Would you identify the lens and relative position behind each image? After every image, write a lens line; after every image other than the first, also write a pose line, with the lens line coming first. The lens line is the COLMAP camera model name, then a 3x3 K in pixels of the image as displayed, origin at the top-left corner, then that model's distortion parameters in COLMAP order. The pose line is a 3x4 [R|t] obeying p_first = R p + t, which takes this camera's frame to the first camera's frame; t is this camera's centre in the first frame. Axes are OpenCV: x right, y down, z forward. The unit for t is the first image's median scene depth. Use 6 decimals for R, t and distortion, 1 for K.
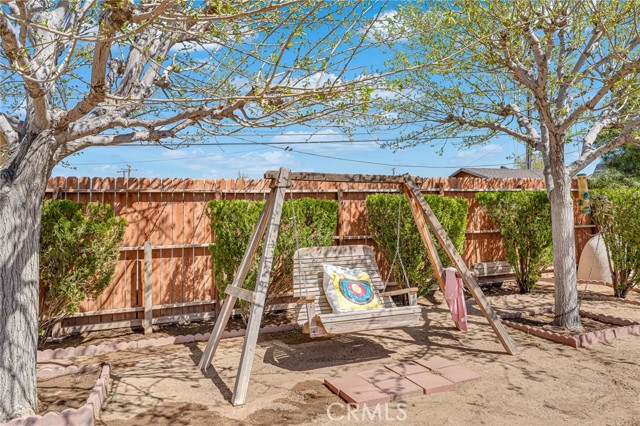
lens RADIAL K [[463.6, 0, 320.0], [0, 463.6, 213.4], [0, 0, 1]] dist [-0.007466, -0.001366]
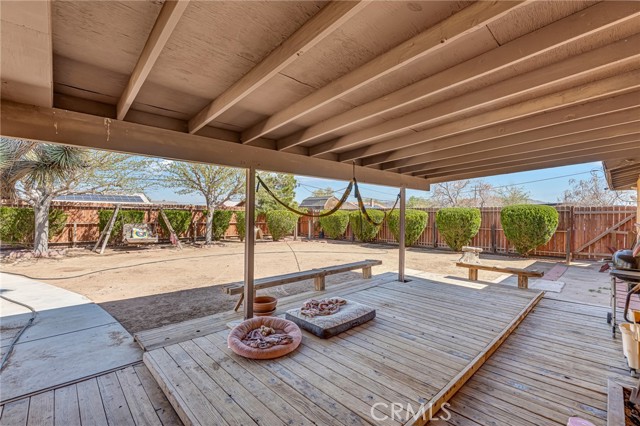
lens RADIAL K [[277.6, 0, 313.1], [0, 277.6, 226.5], [0, 0, 1]] dist [0.000558, 0.000142]
pose [[0.926807, 0.019956, 0.375008, 0.456523], [-0.029451, 0.999374, 0.019605, 0.007805], [-0.374382, -0.029214, 0.926814, -1.462413]]
